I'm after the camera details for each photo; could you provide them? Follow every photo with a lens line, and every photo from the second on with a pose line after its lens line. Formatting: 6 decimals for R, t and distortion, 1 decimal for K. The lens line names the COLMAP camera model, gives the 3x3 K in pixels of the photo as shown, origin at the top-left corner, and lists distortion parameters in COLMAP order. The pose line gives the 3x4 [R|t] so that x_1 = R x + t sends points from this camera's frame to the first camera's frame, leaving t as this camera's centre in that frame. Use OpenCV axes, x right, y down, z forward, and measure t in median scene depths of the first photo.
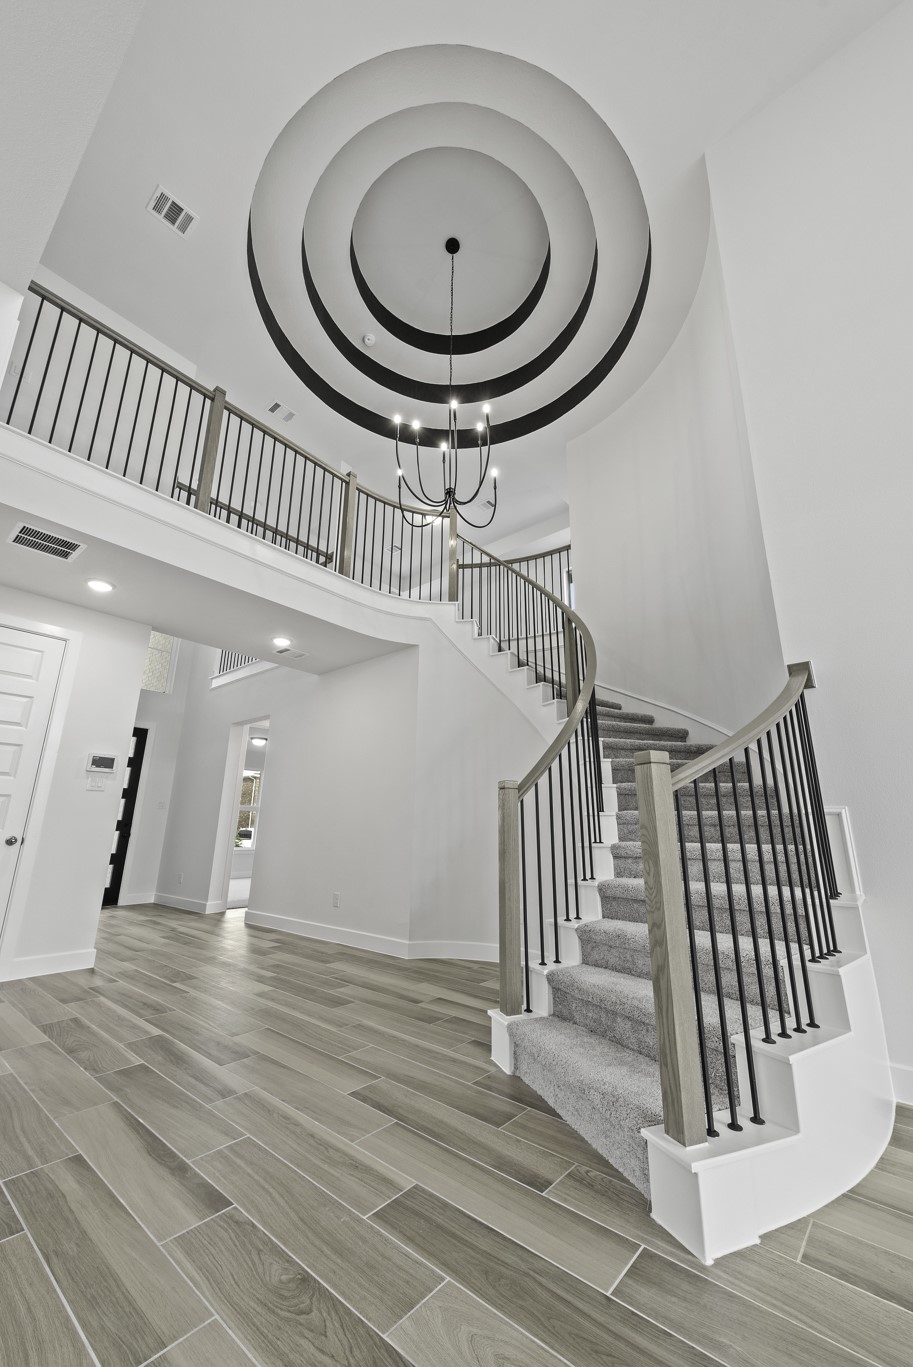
lens RADIAL K [[543.7, 0, 456.7], [0, 543.7, 680.0], [0, 0, 1]] dist [0.010596, -0.002678]
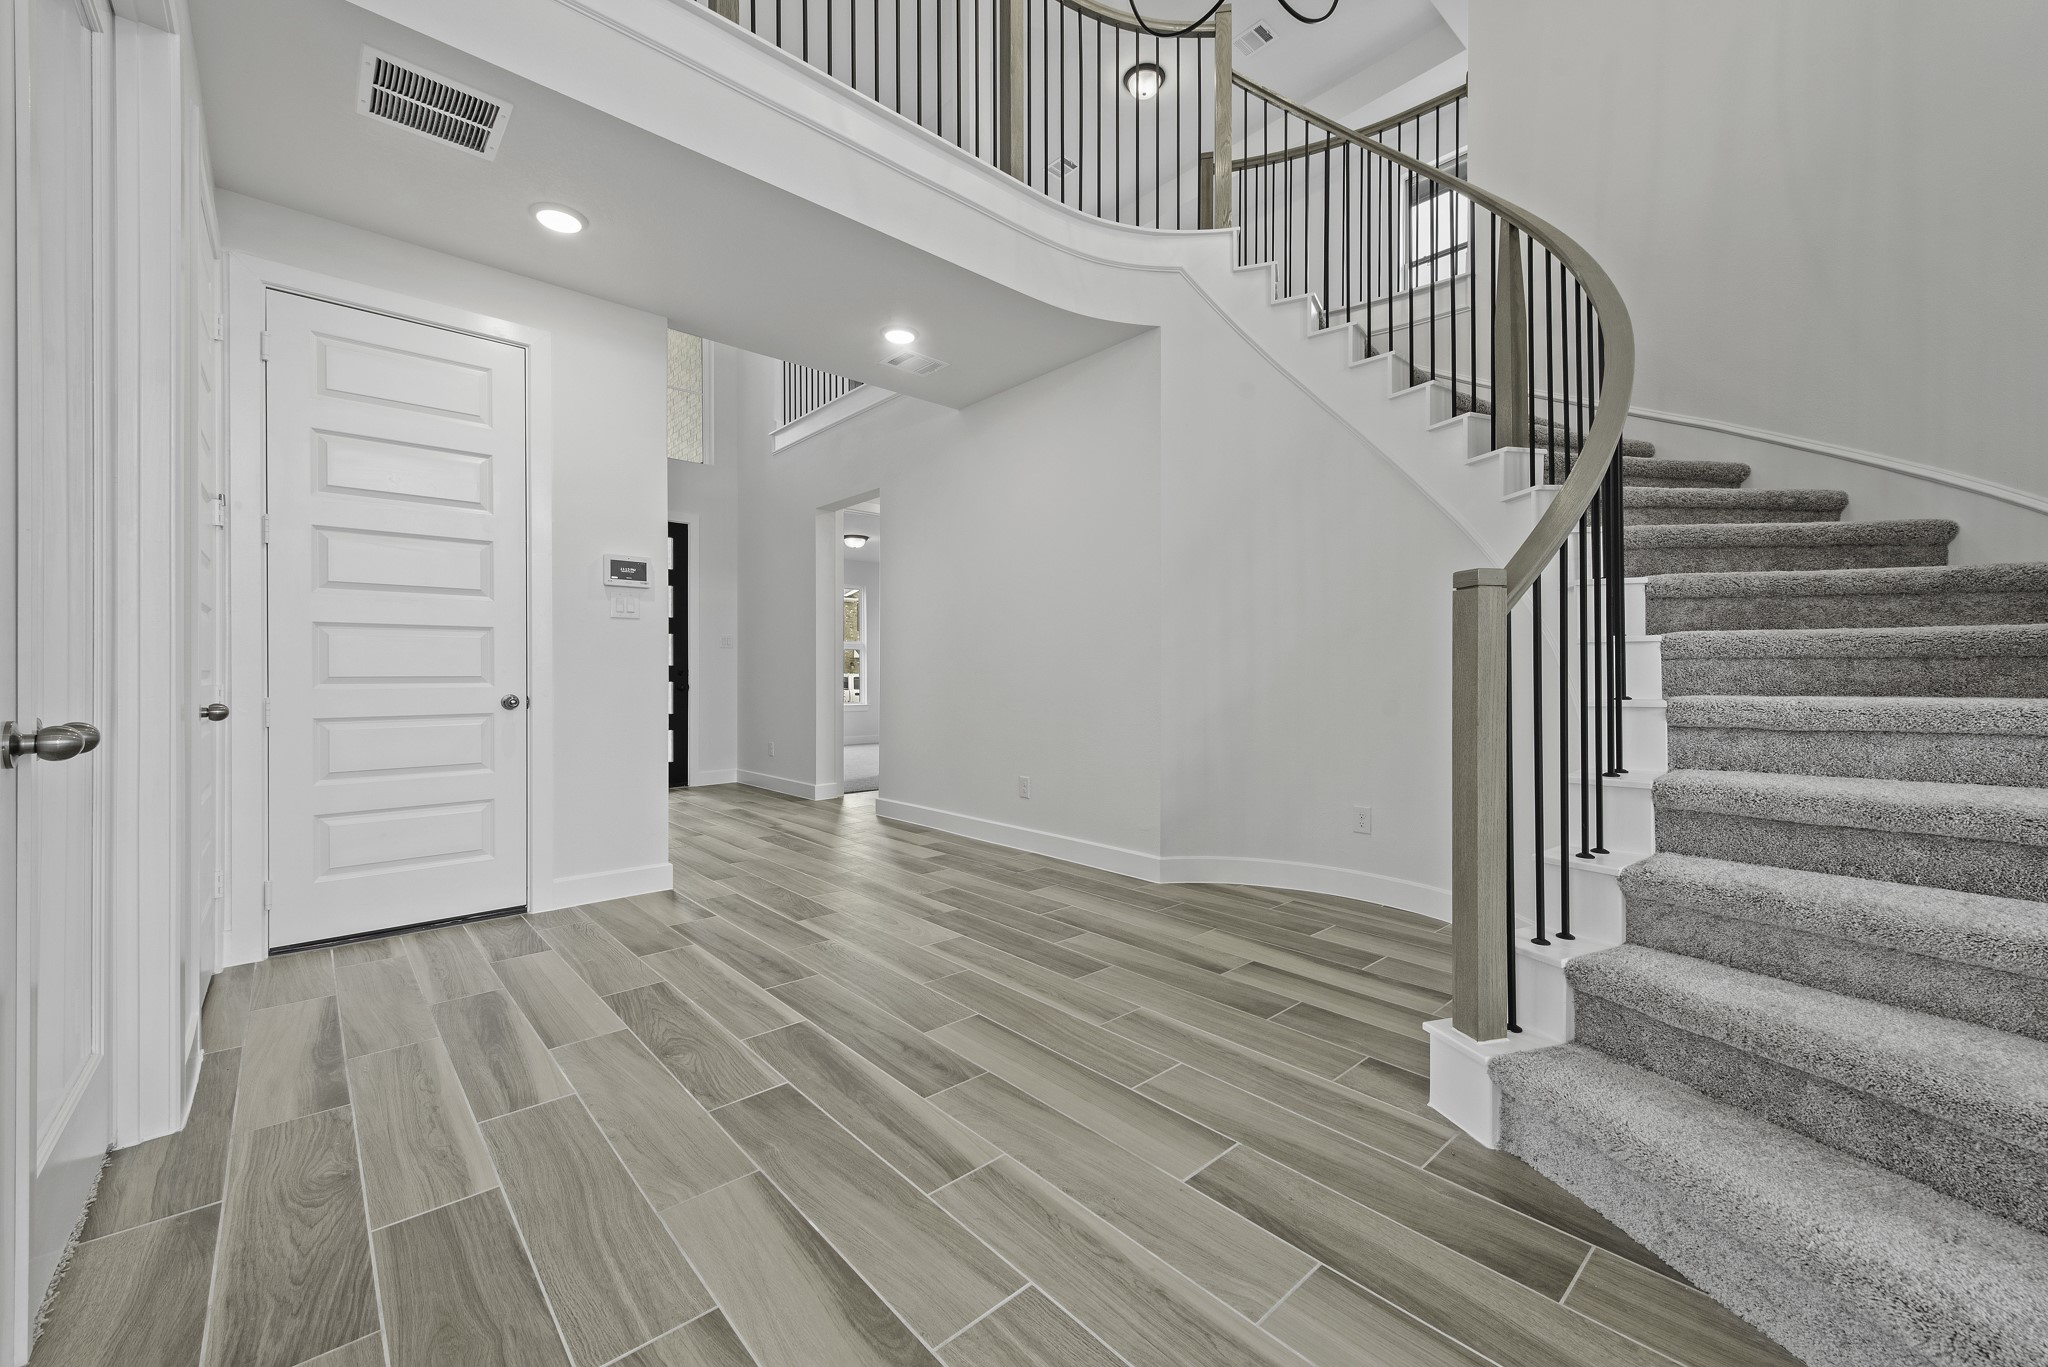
lens RADIAL K [[814.5, 0, 1016.1], [0, 814.5, 681.1], [0, 0, 1]] dist [0.010596, -0.002678]
pose [[0.990694, -0.012683, -0.135519, -0.173208], [0.049491, 0.961065, 0.271854, 0.067831], [0.126794, -0.276031, 0.952749, 0.269570]]
